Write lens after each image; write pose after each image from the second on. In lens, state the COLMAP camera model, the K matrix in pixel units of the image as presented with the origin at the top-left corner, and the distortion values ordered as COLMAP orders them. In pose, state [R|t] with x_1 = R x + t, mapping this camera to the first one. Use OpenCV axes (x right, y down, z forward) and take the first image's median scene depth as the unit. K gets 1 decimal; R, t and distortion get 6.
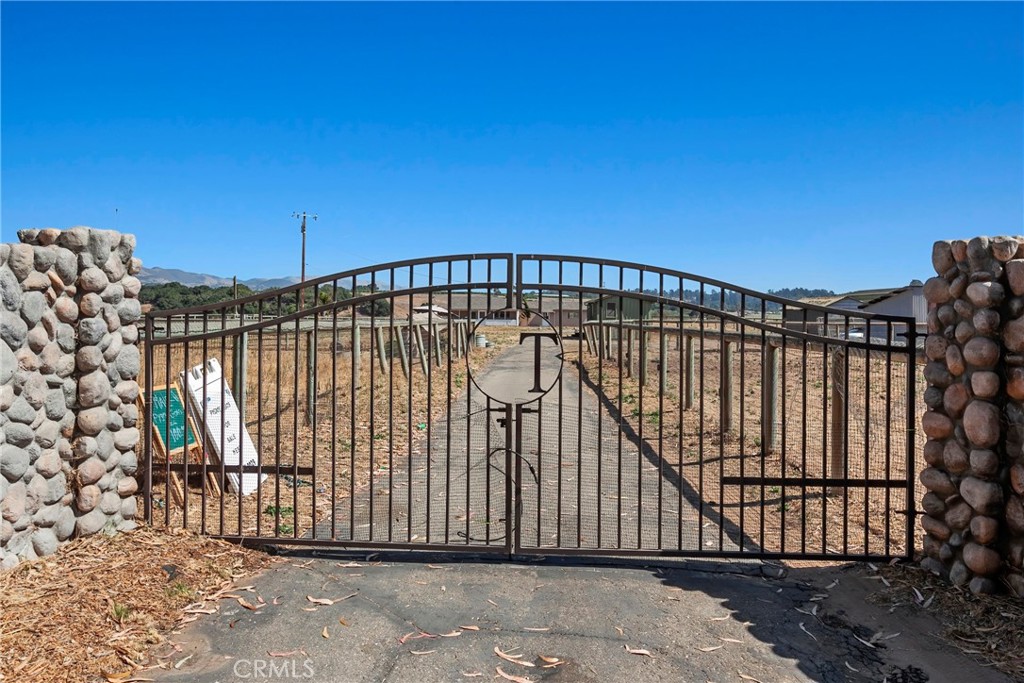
lens RADIAL K [[769.6, 0, 511.8], [0, 769.6, 337.5], [0, 0, 1]] dist [-0.000980, -0.000319]
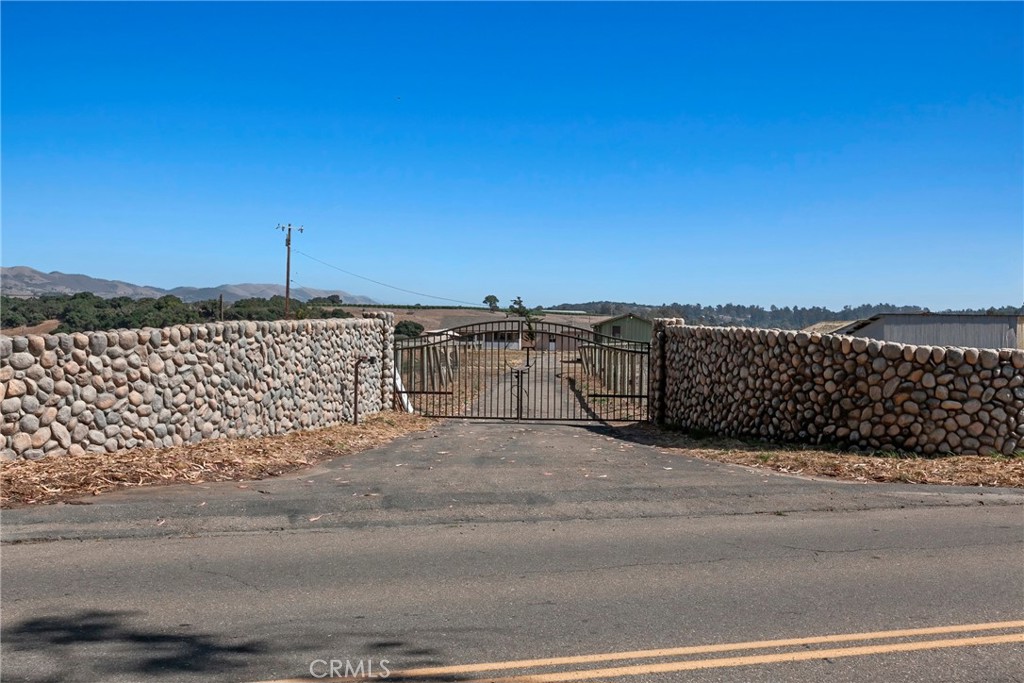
lens RADIAL K [[1031.6, 0, 512.3], [0, 1031.6, 343.2], [0, 0, 1]] dist [-0.000712, 0.000000]
pose [[0.999975, 0.007018, -0.000580, -0.025399], [-0.007029, 0.999719, -0.022654, 0.069771], [0.000421, 0.022658, 0.999743, -2.944678]]
